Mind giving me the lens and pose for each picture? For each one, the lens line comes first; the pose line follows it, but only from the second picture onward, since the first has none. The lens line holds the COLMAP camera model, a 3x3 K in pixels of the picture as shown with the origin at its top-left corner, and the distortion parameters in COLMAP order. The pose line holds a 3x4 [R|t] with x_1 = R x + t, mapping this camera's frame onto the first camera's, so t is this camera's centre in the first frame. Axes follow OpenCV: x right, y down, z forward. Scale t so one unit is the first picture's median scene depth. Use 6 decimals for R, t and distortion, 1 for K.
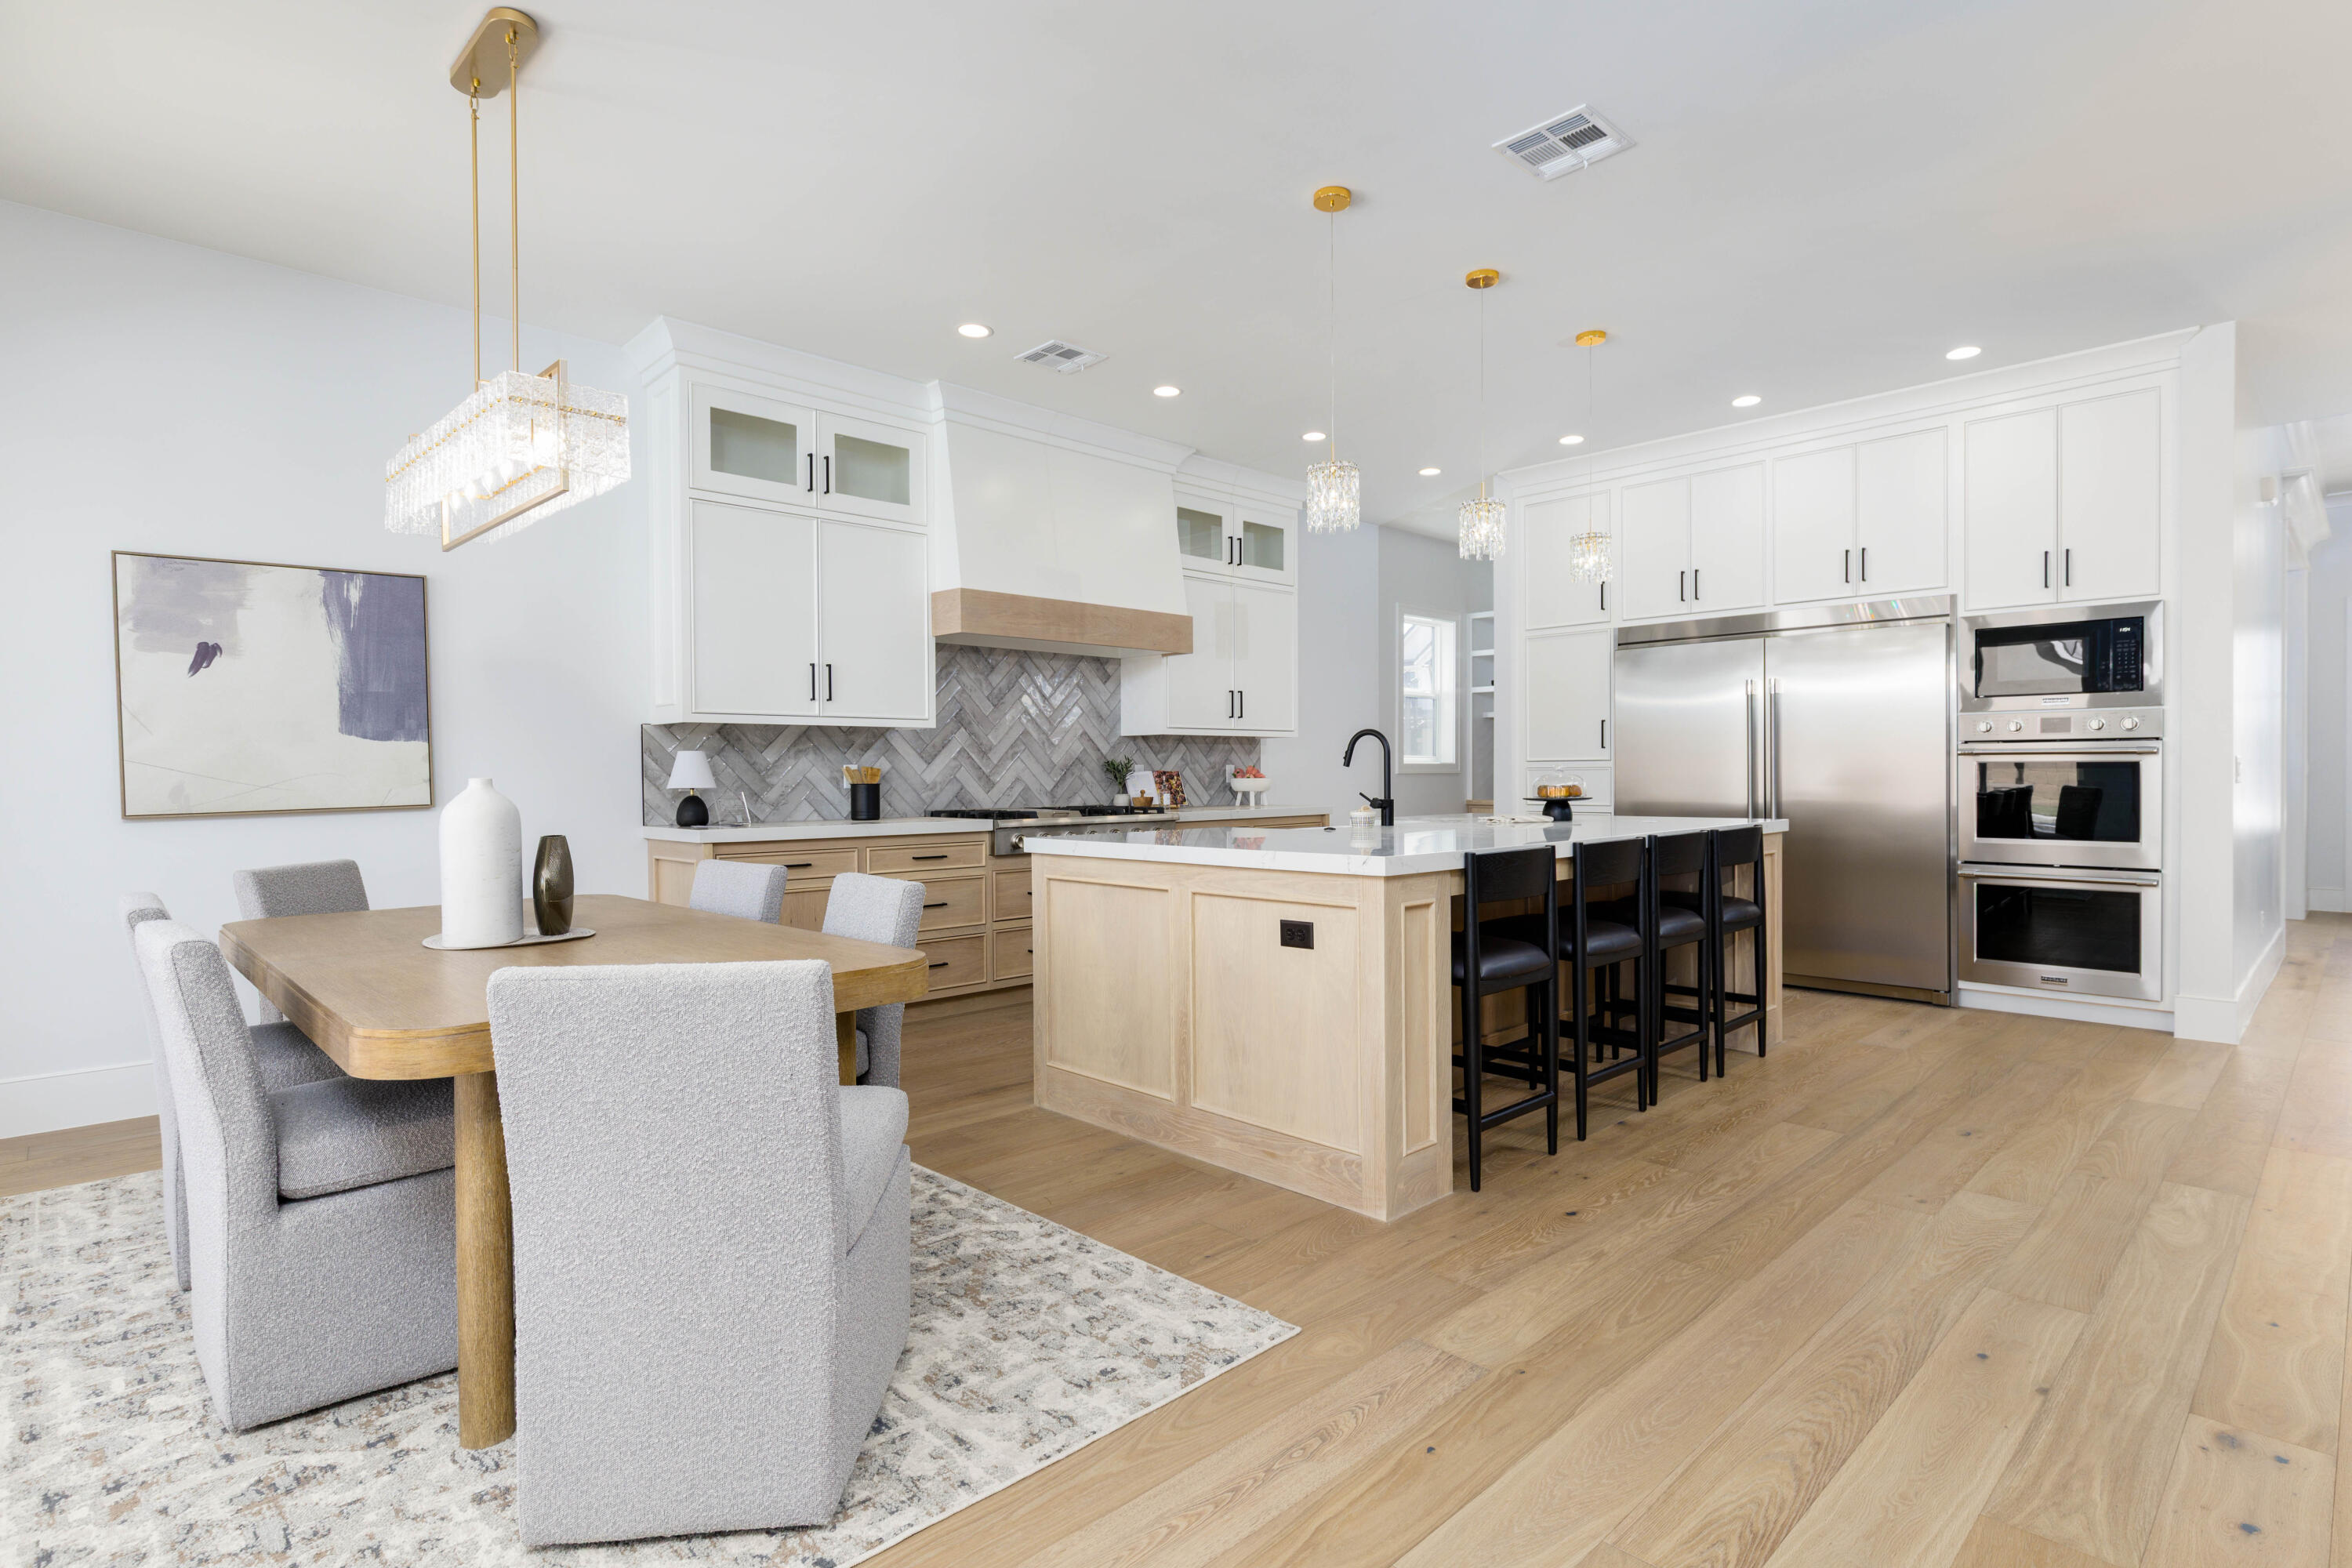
lens RADIAL K [[1170.4, 0, 1180.0], [0, 1170.4, 787.3], [0, 0, 1]] dist [-0.005933, -0.000269]
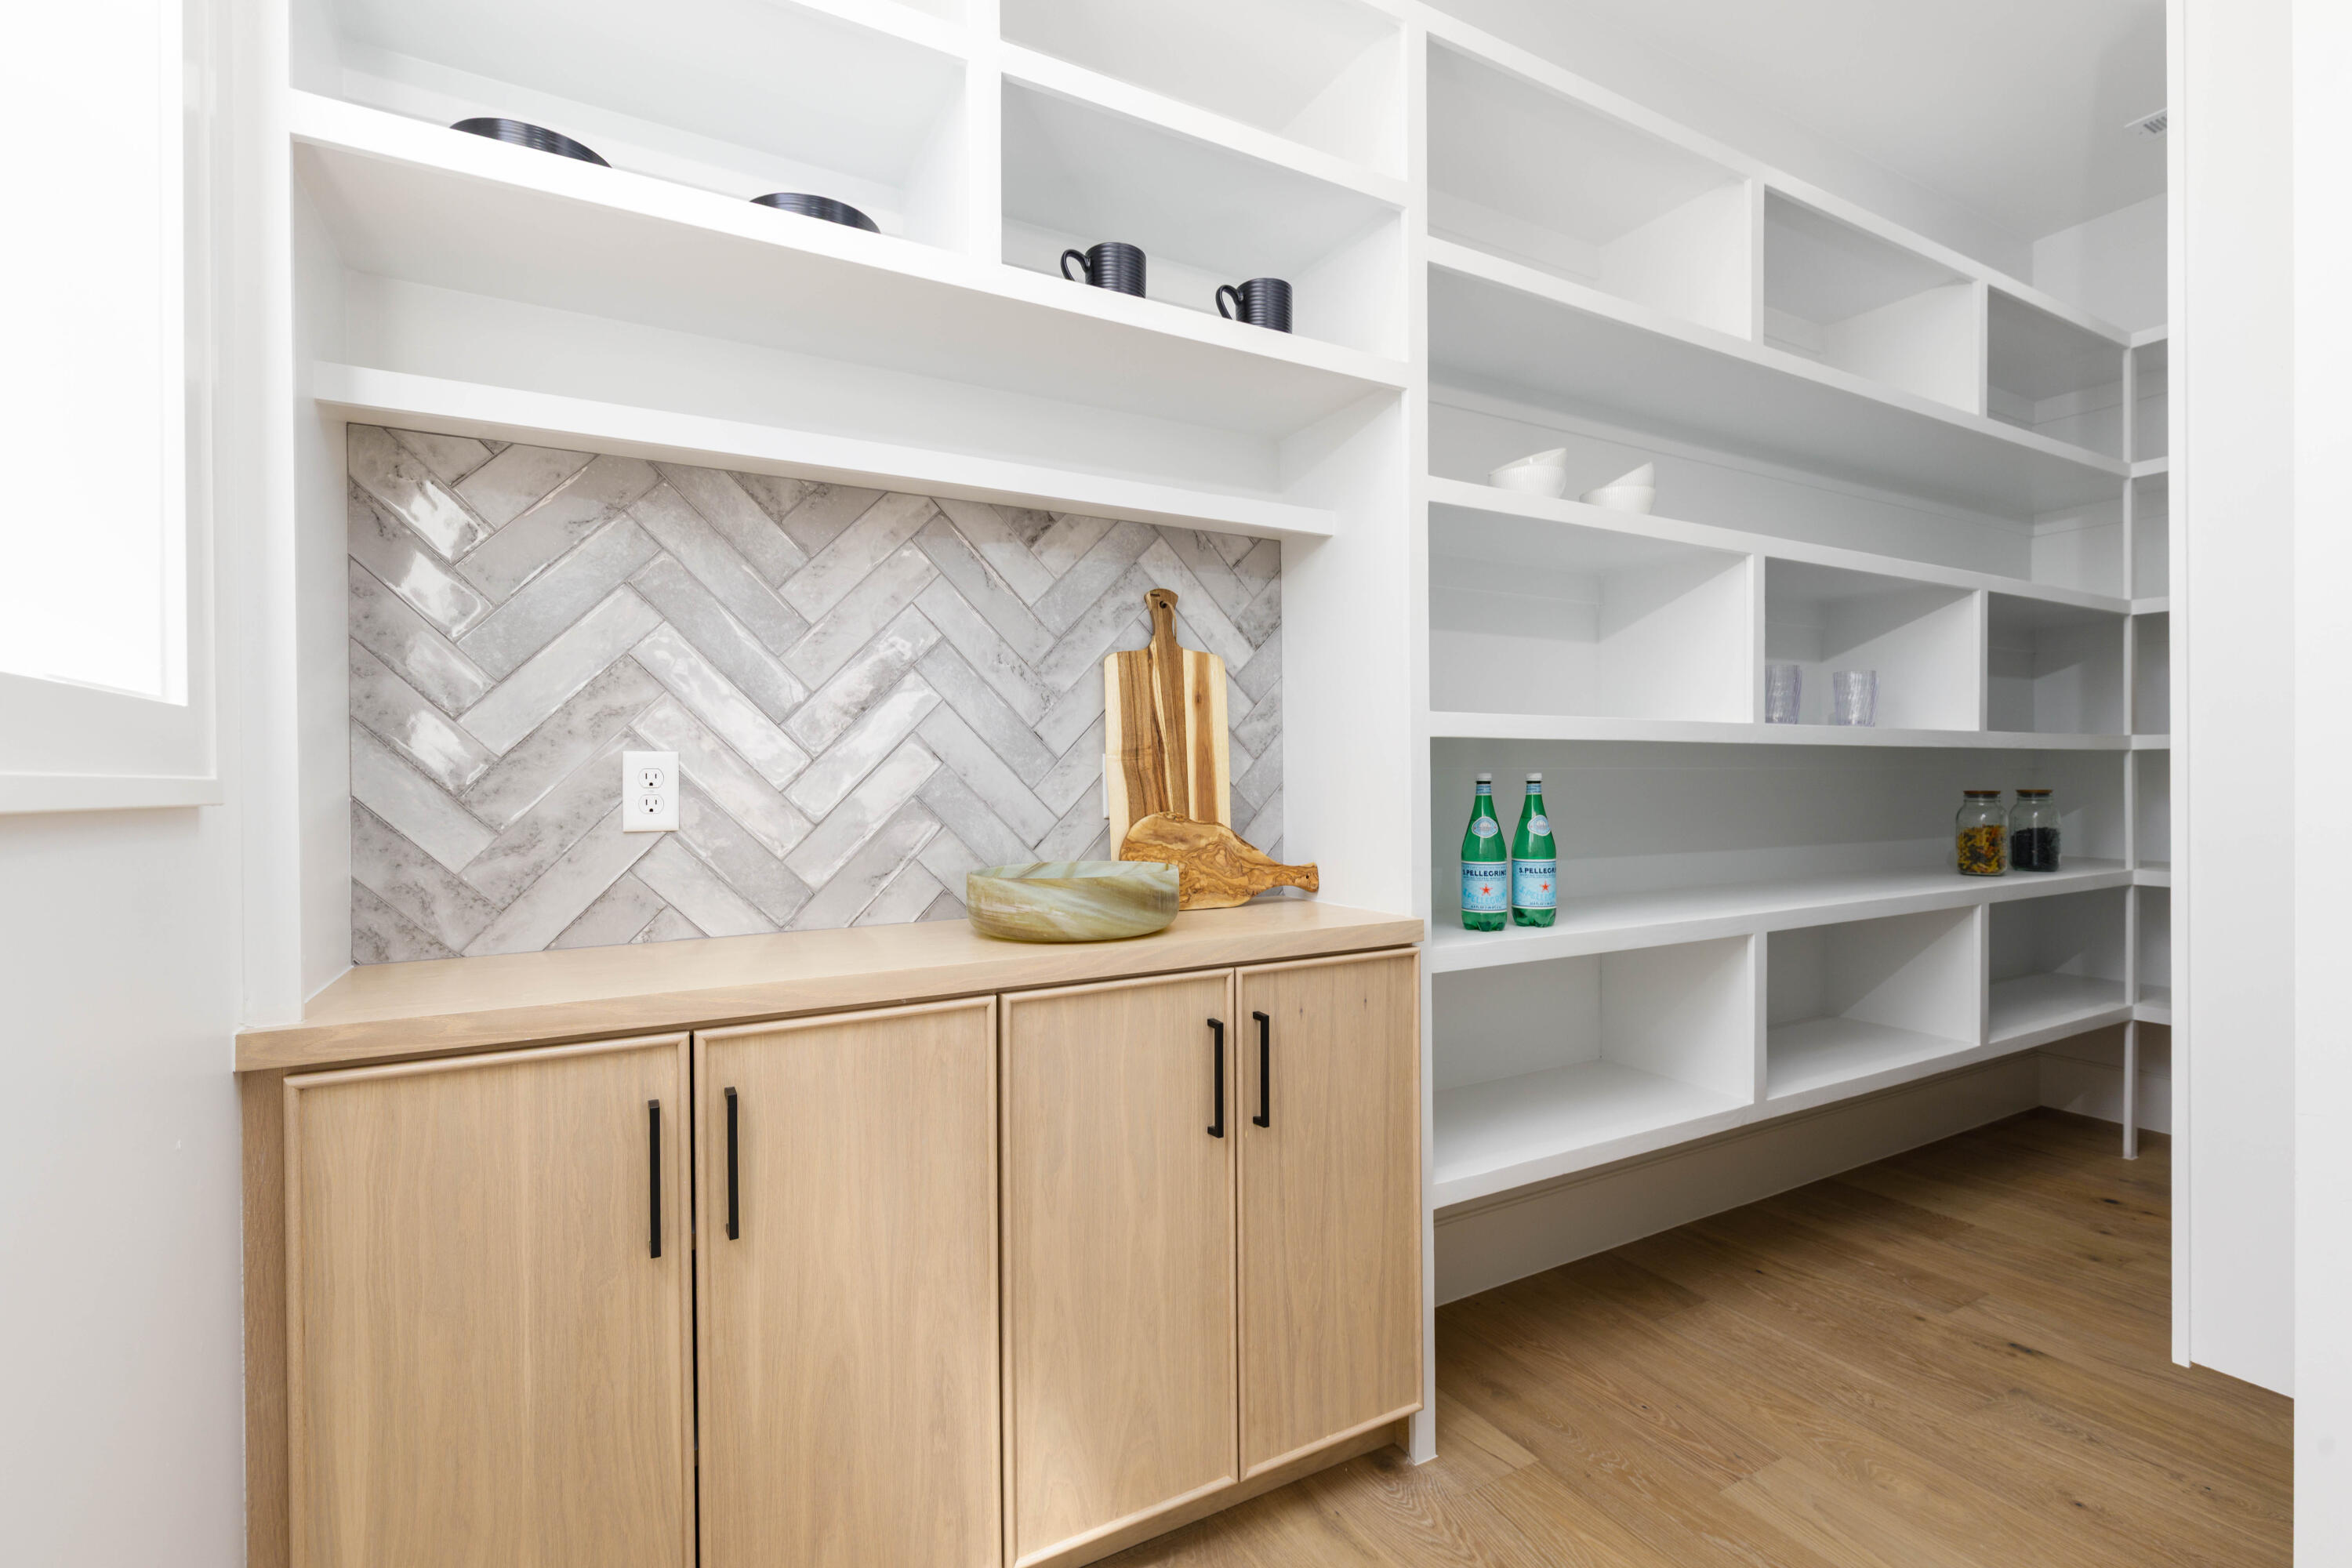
lens RADIAL K [[1042.3, 0, 1175.4], [0, 1042.3, 782.6], [0, 0, 1]] dist [0.002848, 0.000586]
pose [[0.261197, 0.000799, 0.965285, 0.251227], [0.010184, 0.999942, -0.003583, -0.018937], [-0.965232, 0.010766, 0.261174, 1.312167]]
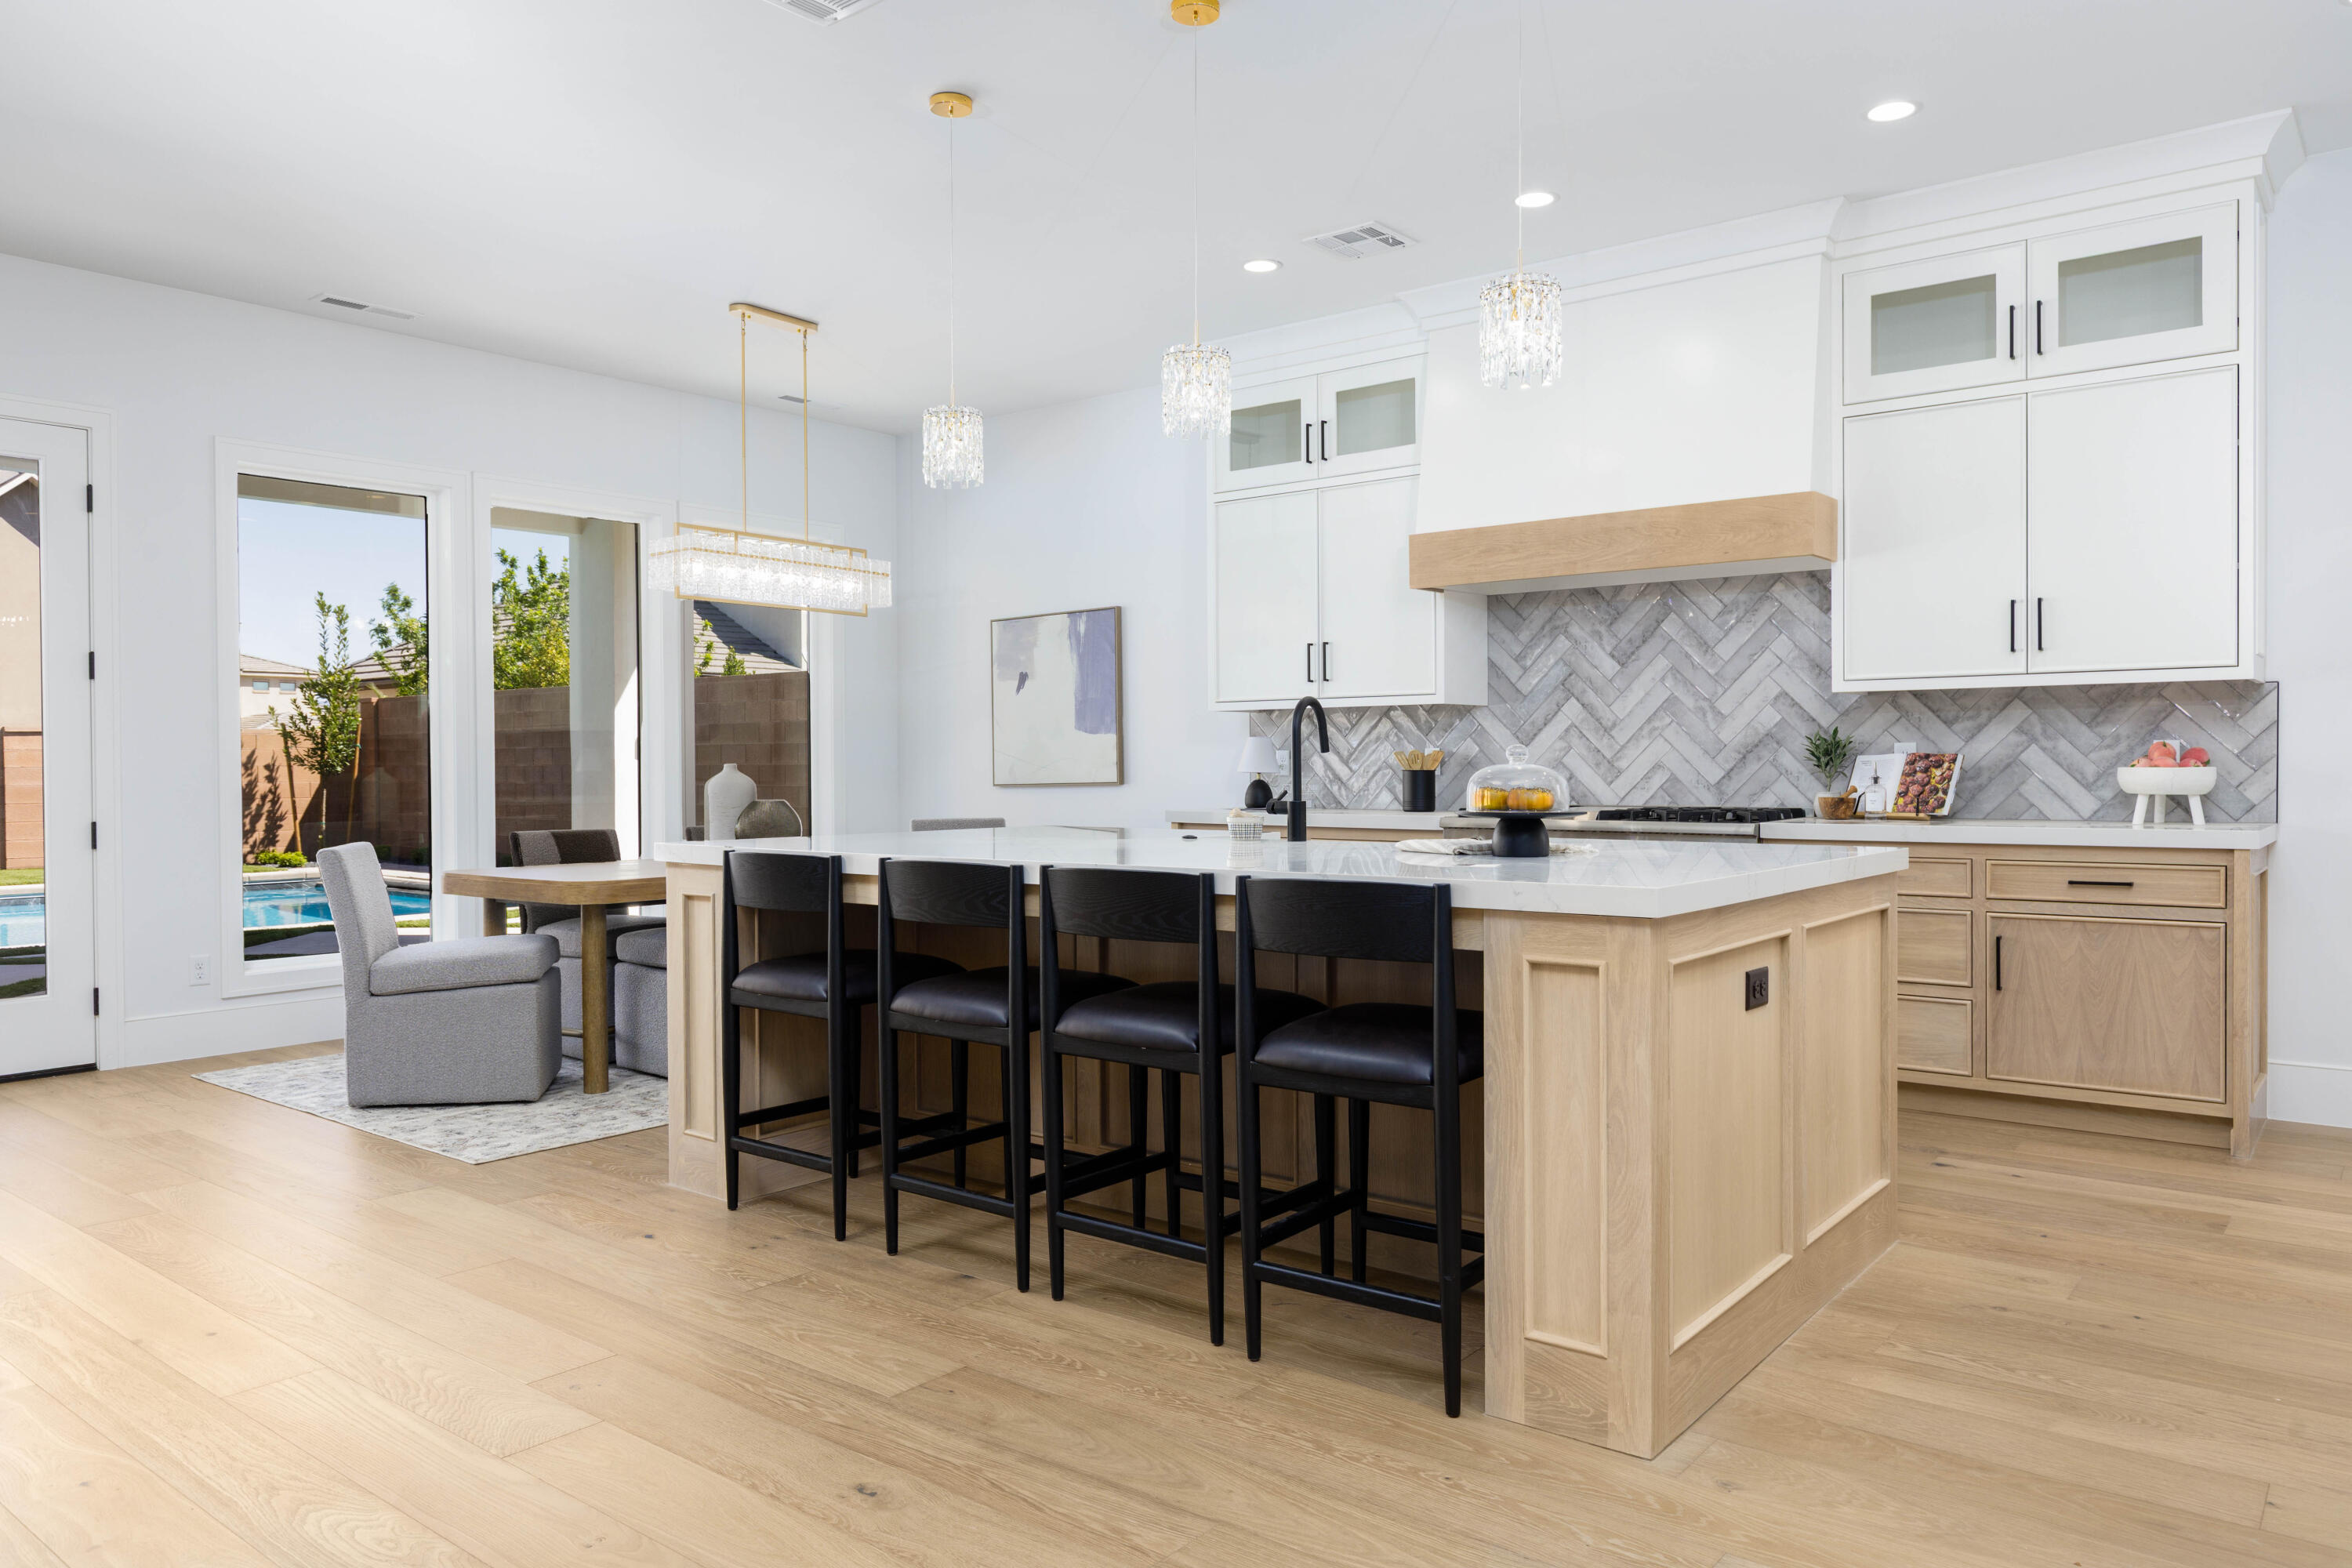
lens RADIAL K [[1573.9, 0, 1173.0], [0, 1573.9, 779.0], [0, 0, 1]] dist [-0.004413, -0.001590]
pose [[0.122901, 0.015922, -0.992291, 0.767934], [-0.007570, 0.999857, 0.015105, -0.011079], [0.992390, 0.005655, 0.123004, 0.592874]]
